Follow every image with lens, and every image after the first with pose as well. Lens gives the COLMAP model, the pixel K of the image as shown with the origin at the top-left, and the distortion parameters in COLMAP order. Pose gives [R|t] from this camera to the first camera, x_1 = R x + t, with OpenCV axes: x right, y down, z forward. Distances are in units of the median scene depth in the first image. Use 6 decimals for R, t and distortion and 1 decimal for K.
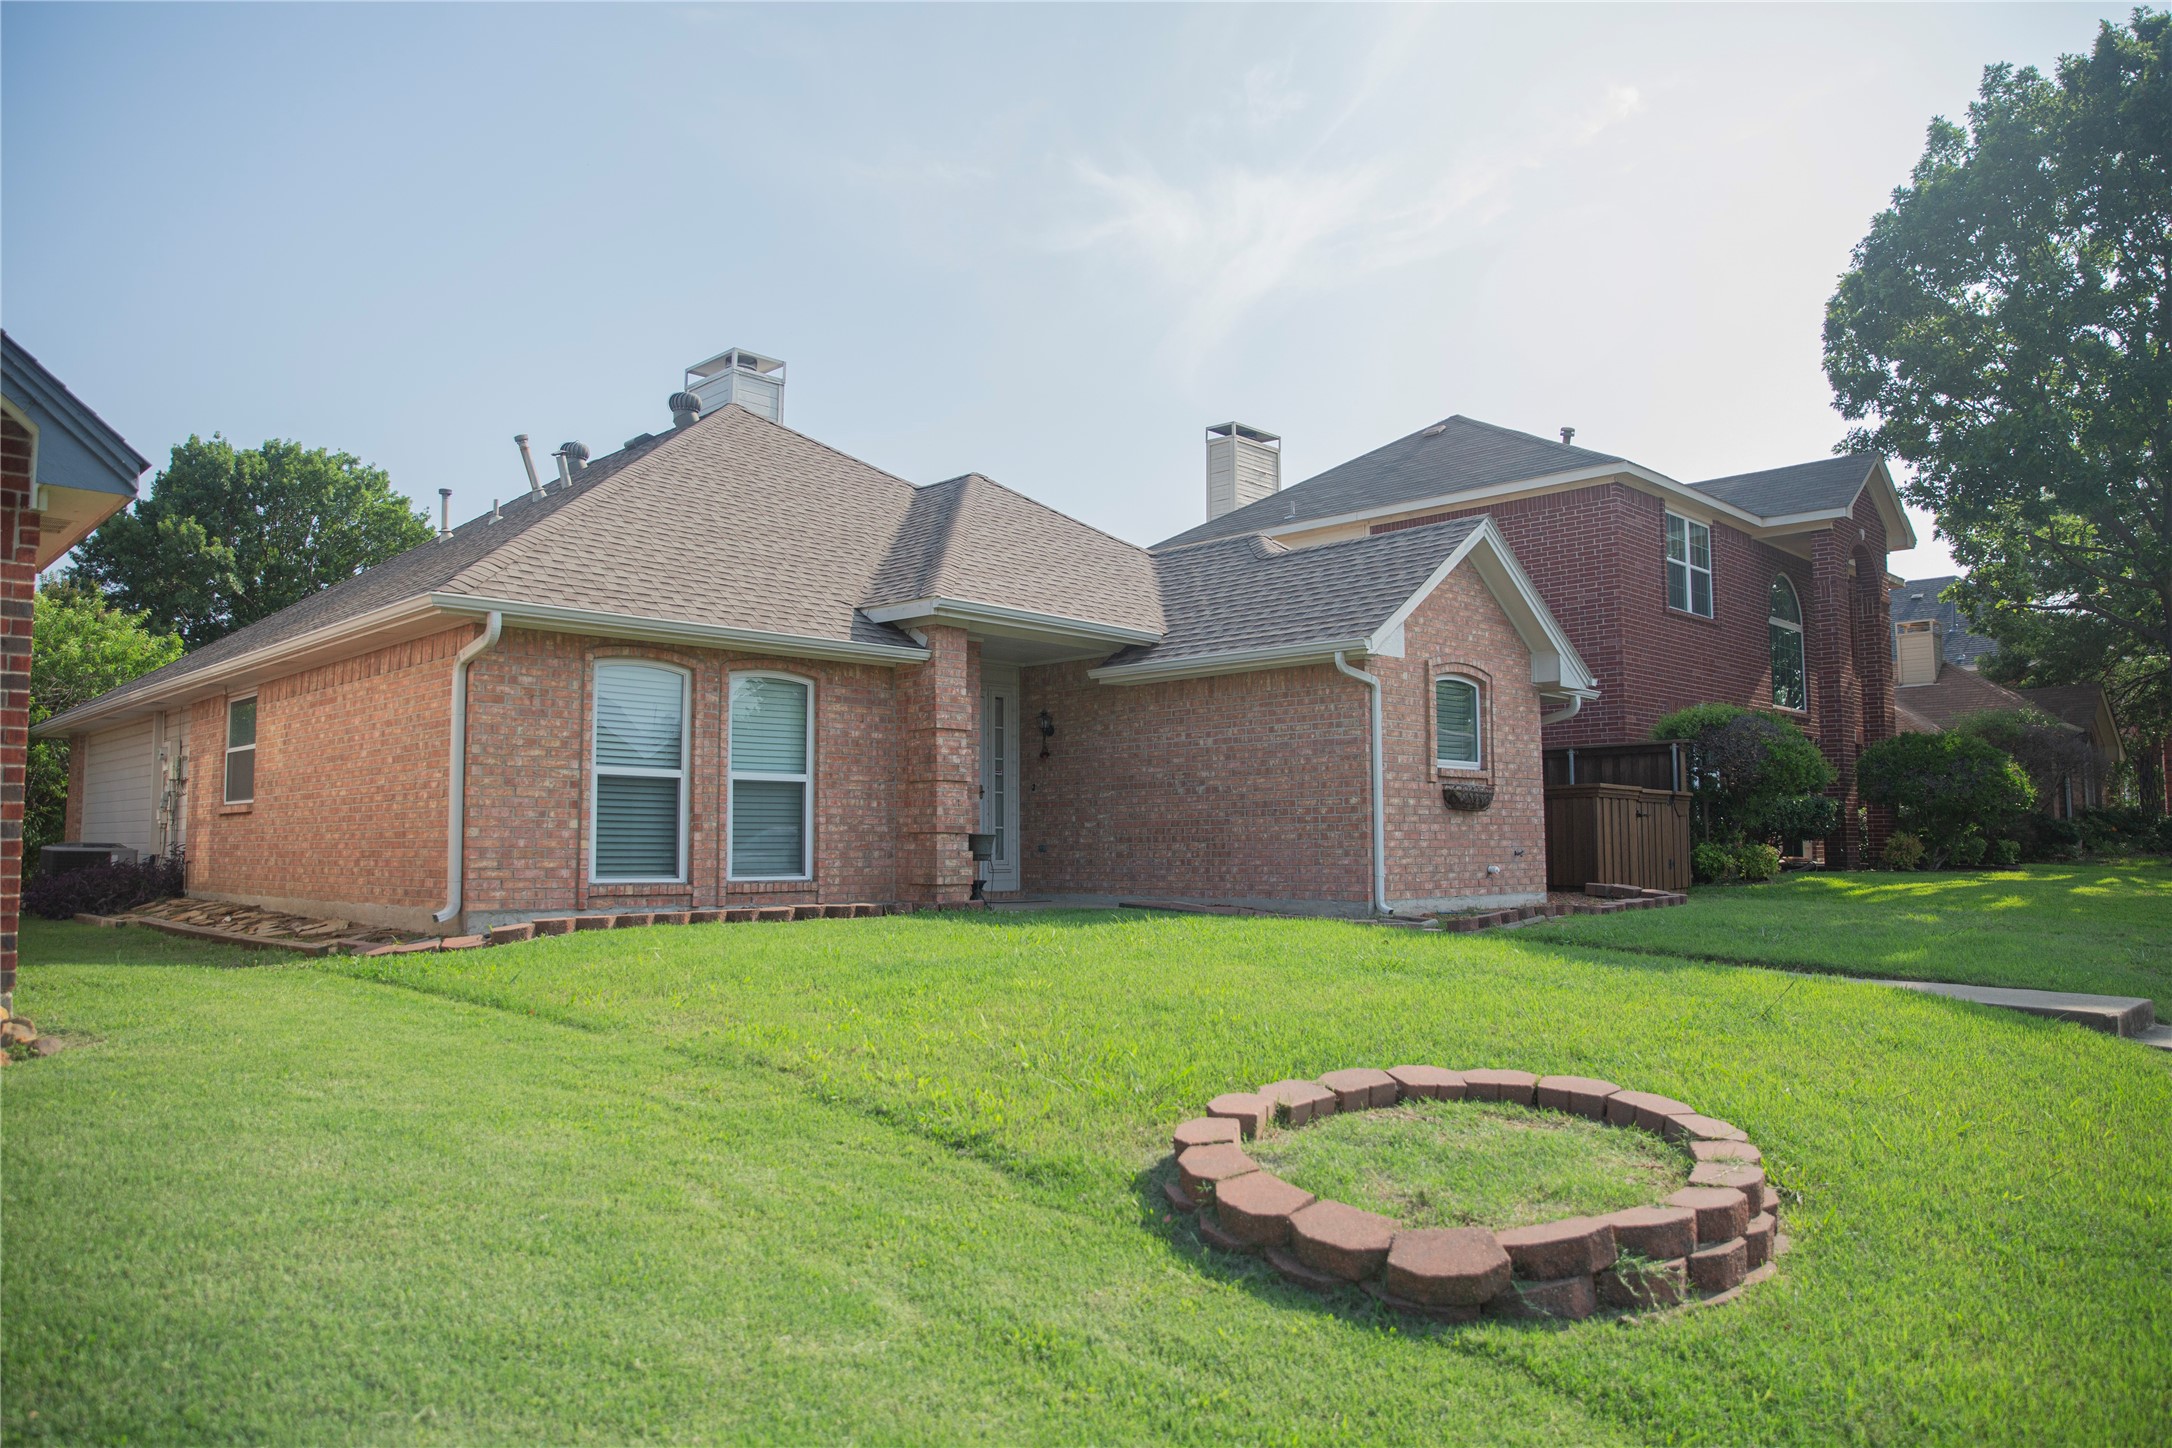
lens RADIAL K [[1451.3, 0, 1100.4], [0, 1451.3, 731.0], [0, 0, 1]] dist [-0.027717, 0.001207]
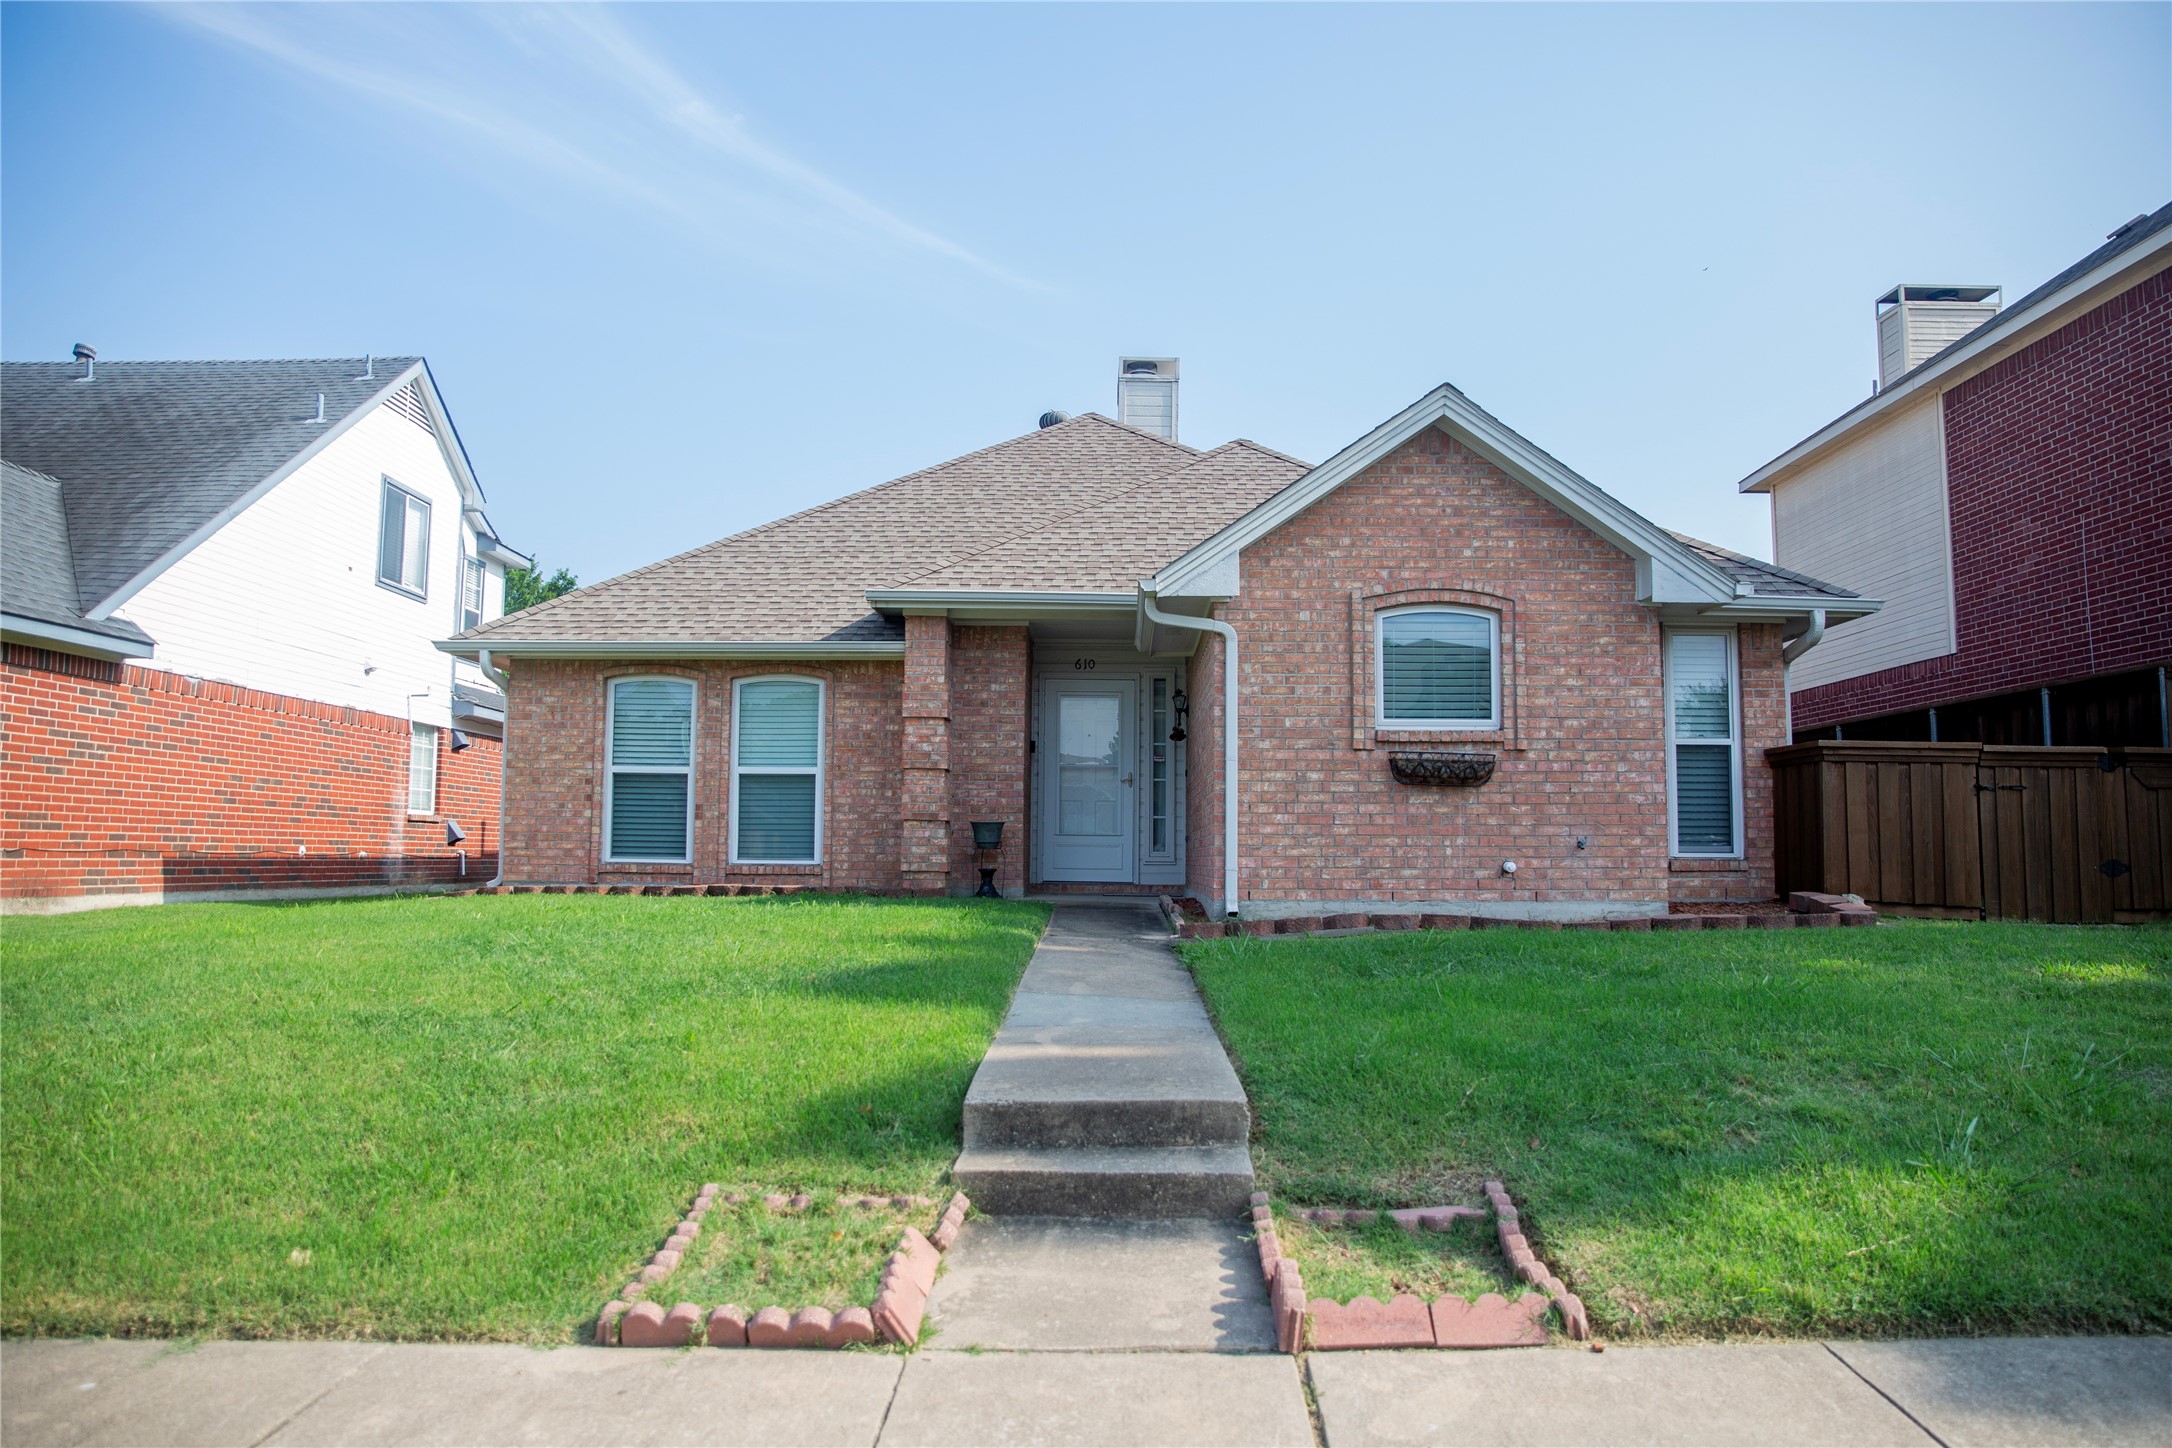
lens RADIAL K [[1451.3, 0, 1098.2], [0, 1451.3, 718.0], [0, 0, 1]] dist [-0.027717, 0.001207]
pose [[0.702183, -0.057527, -0.709669, 0.729161], [0.049022, 0.998272, -0.032416, 0.039327], [0.710307, -0.012027, 0.703789, 0.390217]]
